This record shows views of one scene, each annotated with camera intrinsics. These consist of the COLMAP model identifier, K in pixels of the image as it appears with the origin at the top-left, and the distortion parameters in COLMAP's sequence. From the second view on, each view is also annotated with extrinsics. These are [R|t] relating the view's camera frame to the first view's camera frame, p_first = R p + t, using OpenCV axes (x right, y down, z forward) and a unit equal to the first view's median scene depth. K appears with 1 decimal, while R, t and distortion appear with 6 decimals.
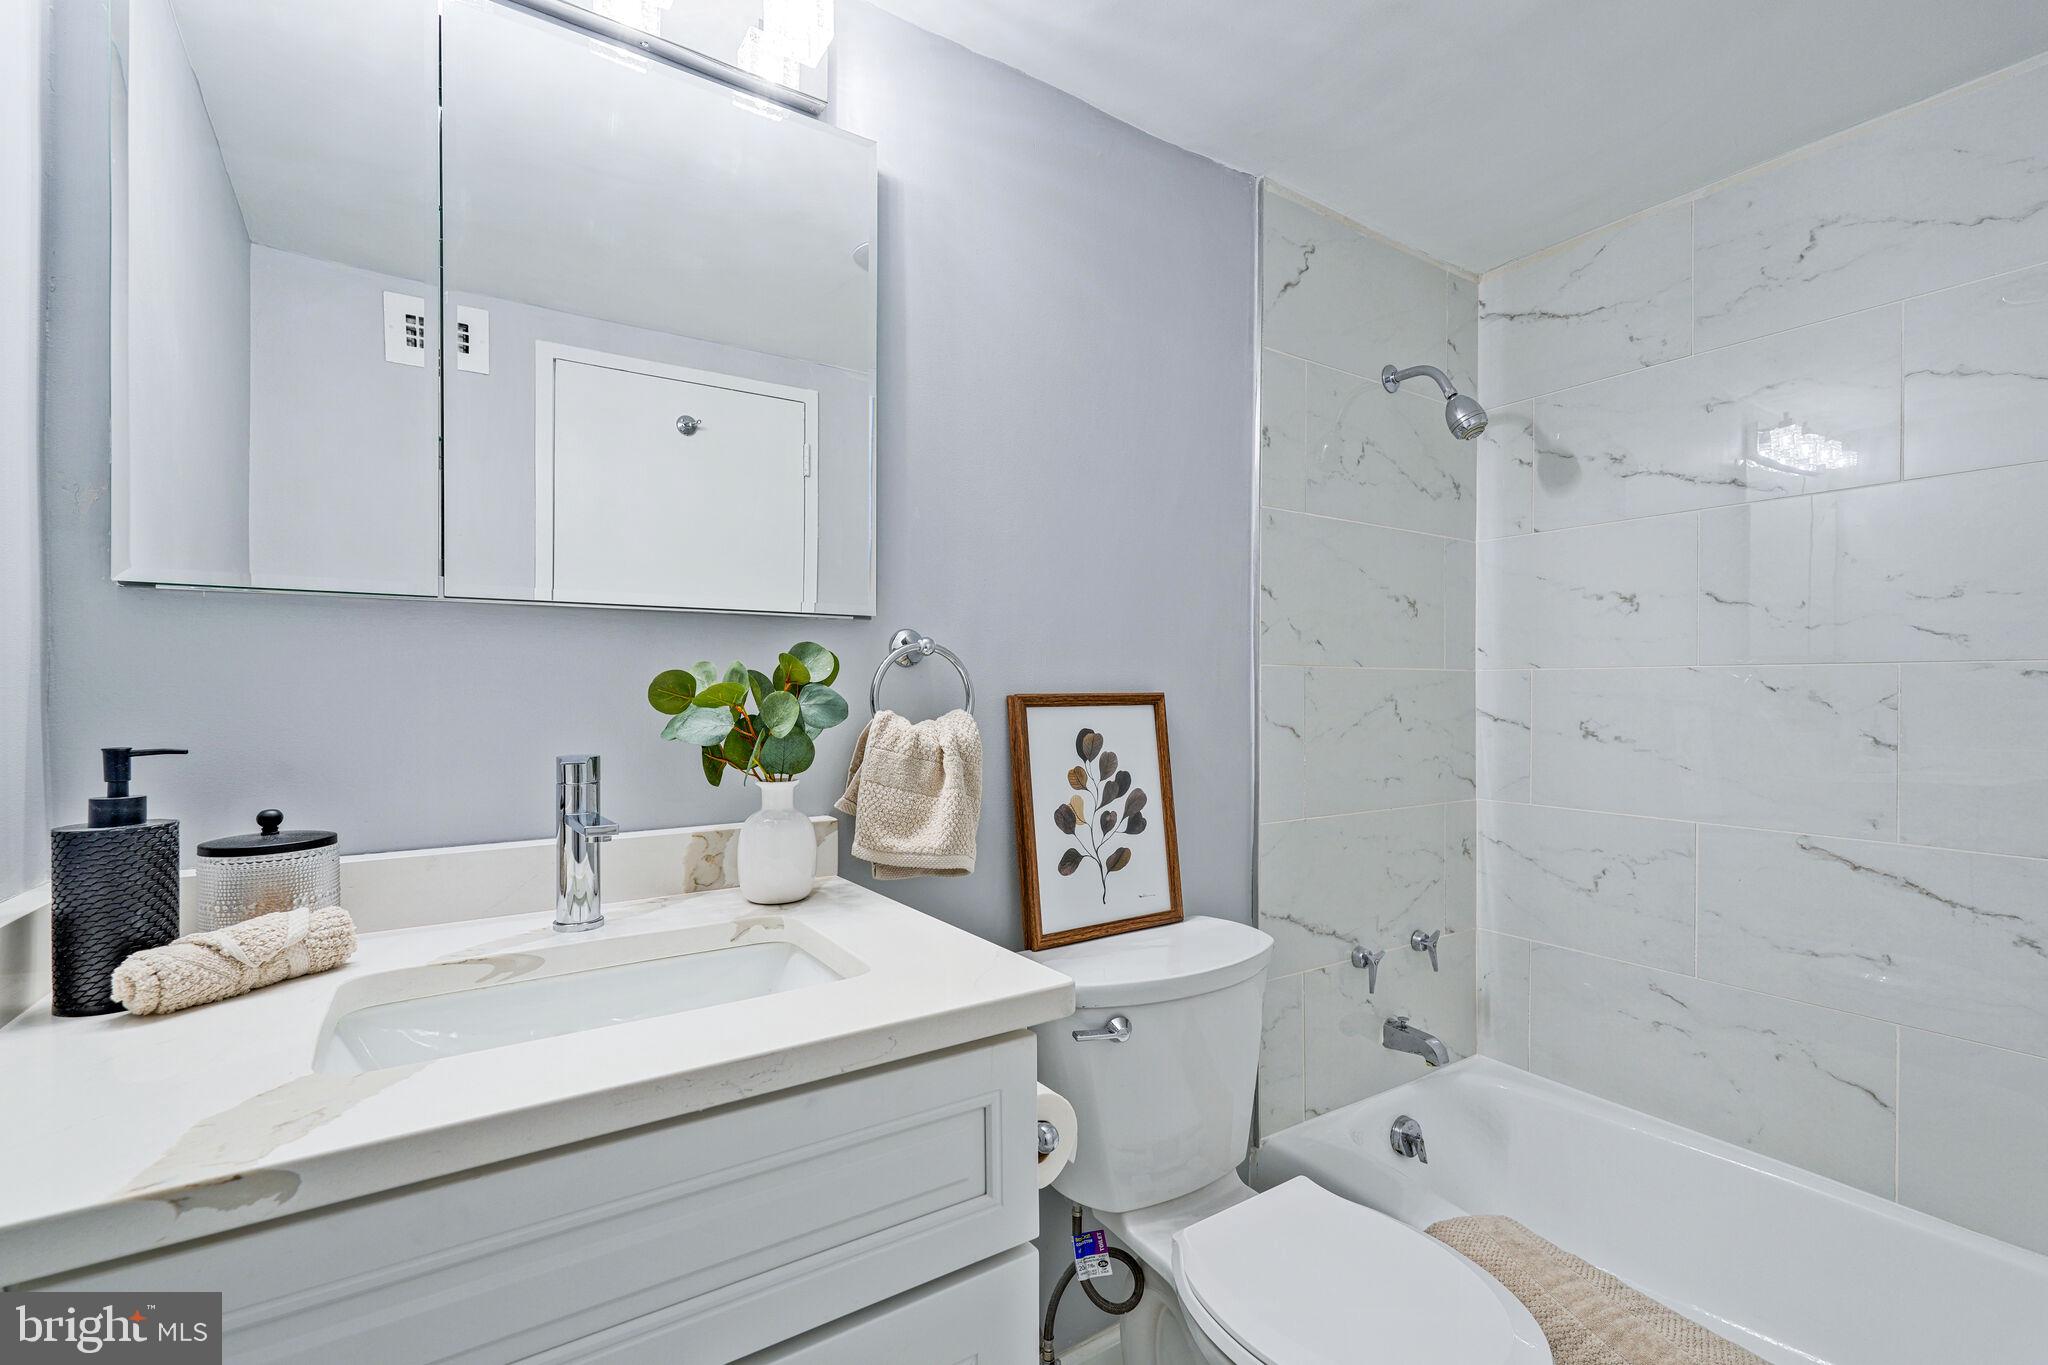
lens RADIAL K [[929.1, 0, 1012.2], [0, 929.1, 694.3], [0, 0, 1]] dist [0.006340, -0.001049]
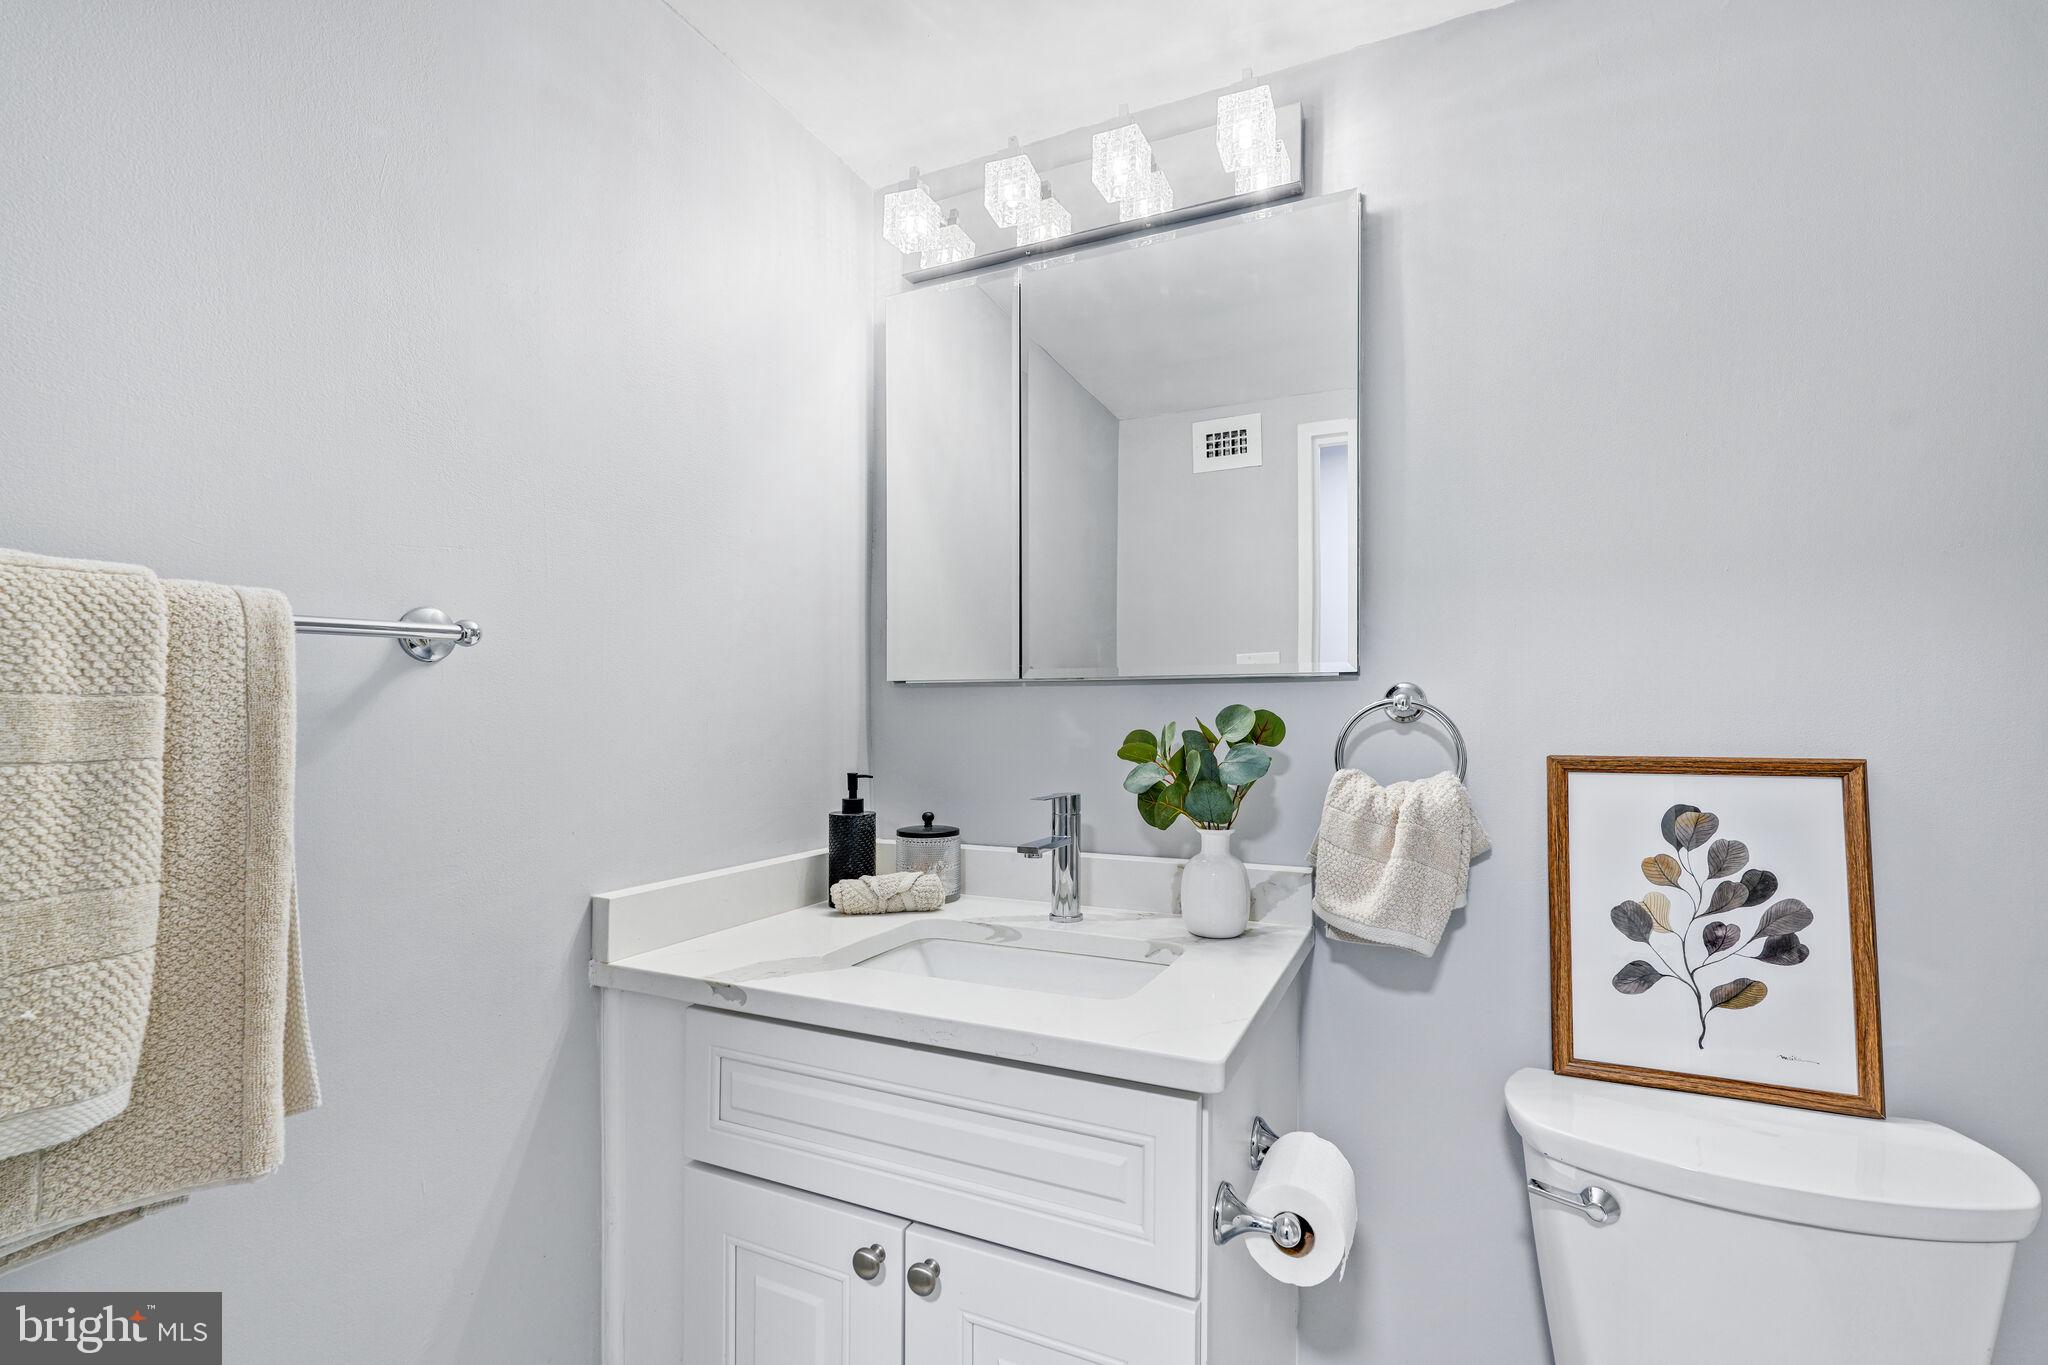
lens RADIAL K [[929.1, 0, 1015.1], [0, 929.1, 702.1], [0, 0, 1]] dist [0.006340, -0.001049]
pose [[0.502572, -0.004369, -0.864524, 0.473291], [0.000392, 0.999988, -0.004826, -0.043247], [0.864535, 0.002086, 0.502568, 0.174534]]
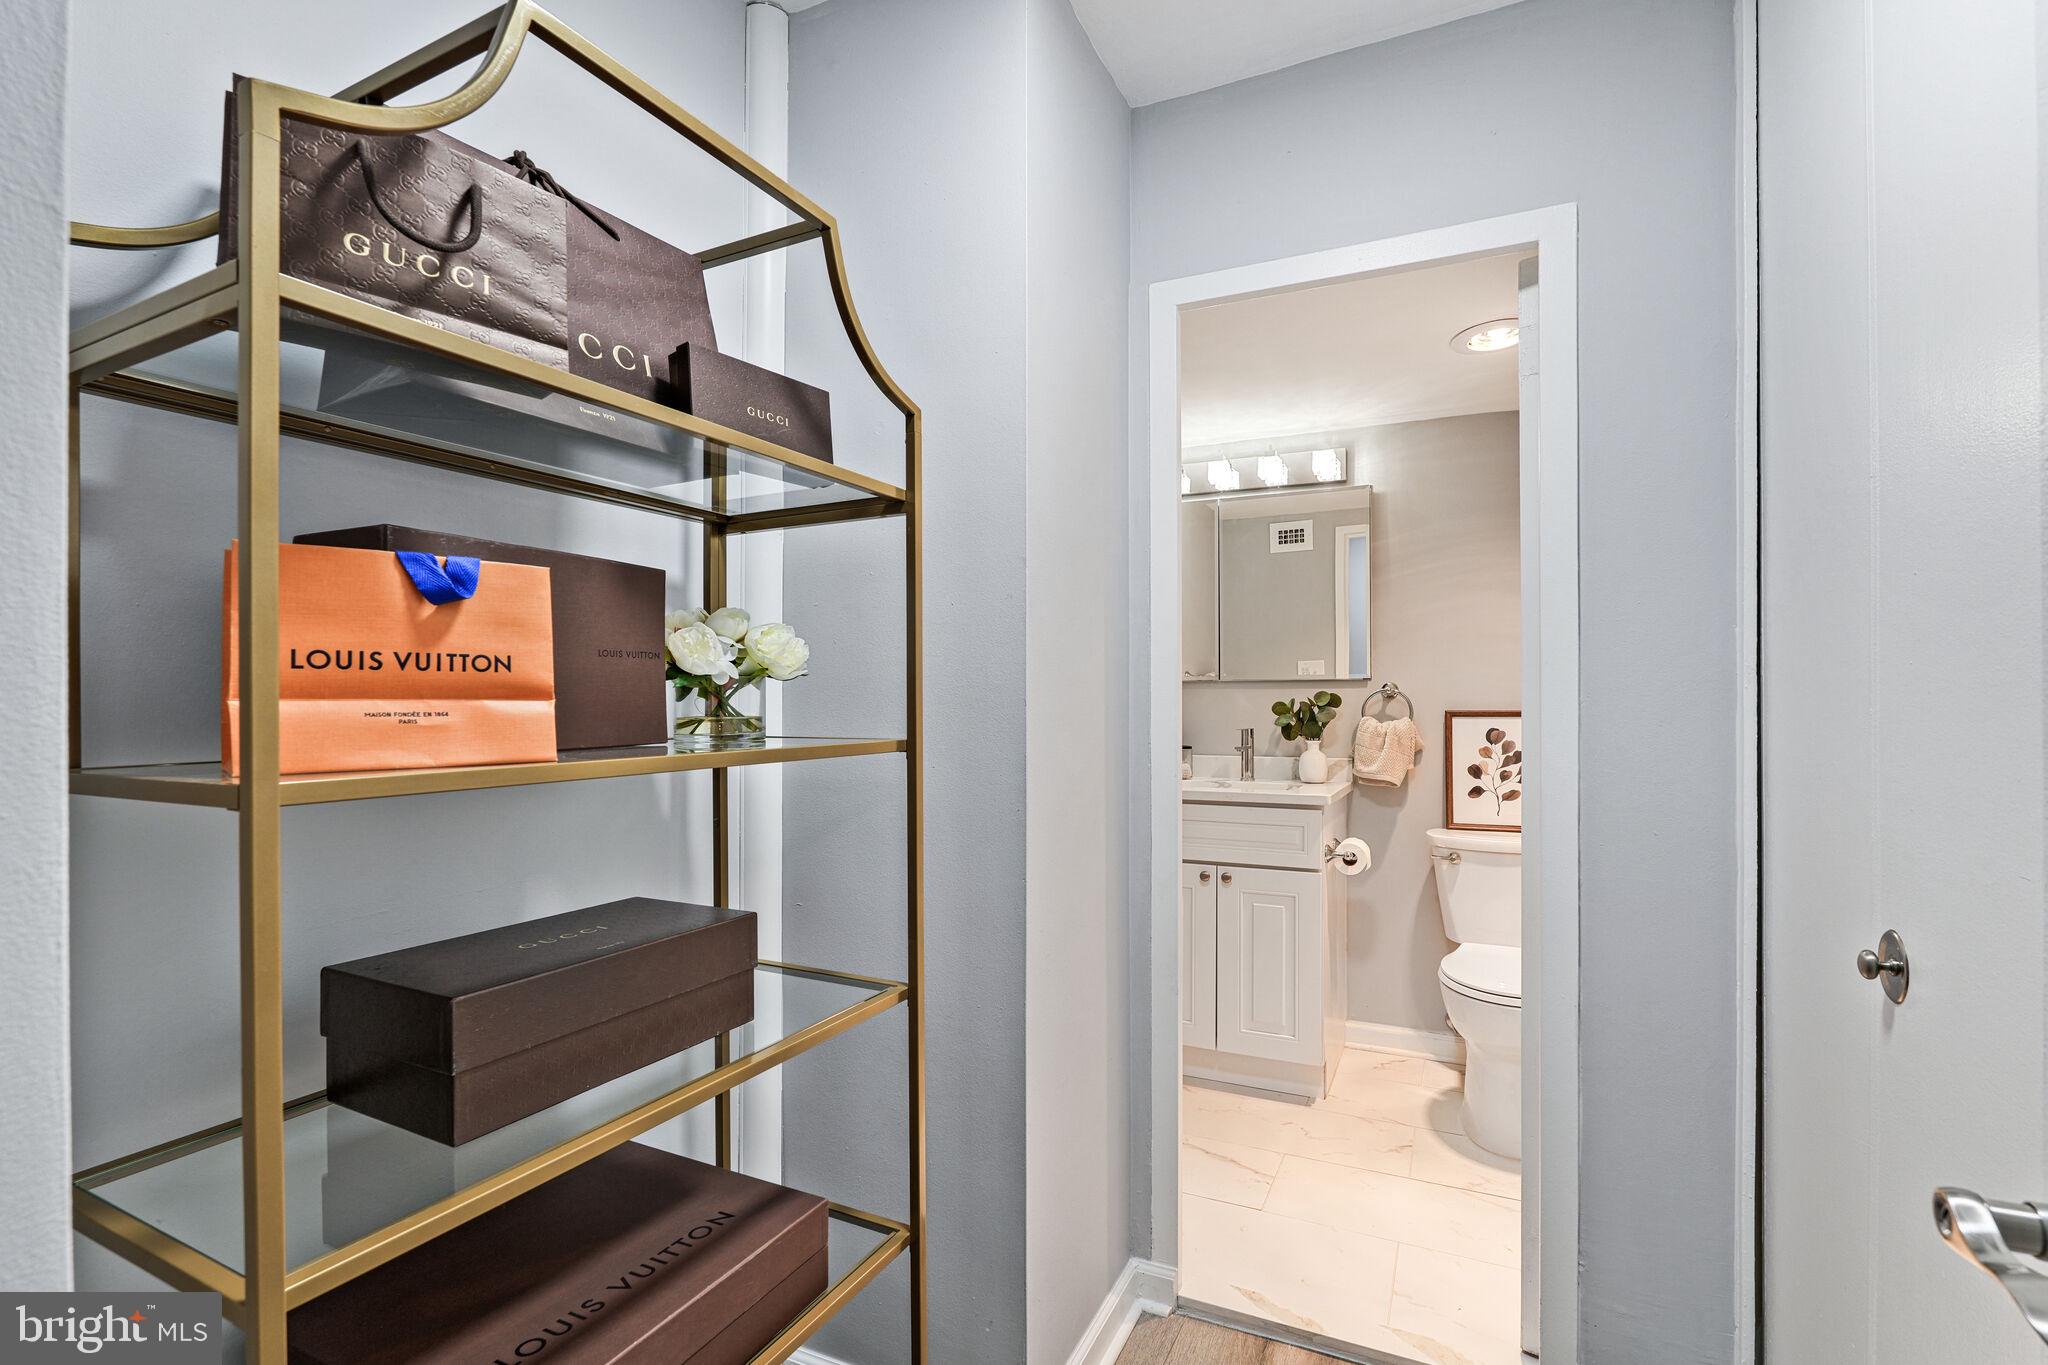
lens RADIAL K [[929.1, 0, 974.9], [0, 929.1, 670.0], [0, 0, 1]] dist [0.006340, -0.001049]
pose [[0.453257, -0.026165, -0.890996, 1.426744], [-0.001735, 0.999541, -0.030236, -0.027465], [0.891378, 0.015251, 0.453004, -0.952018]]
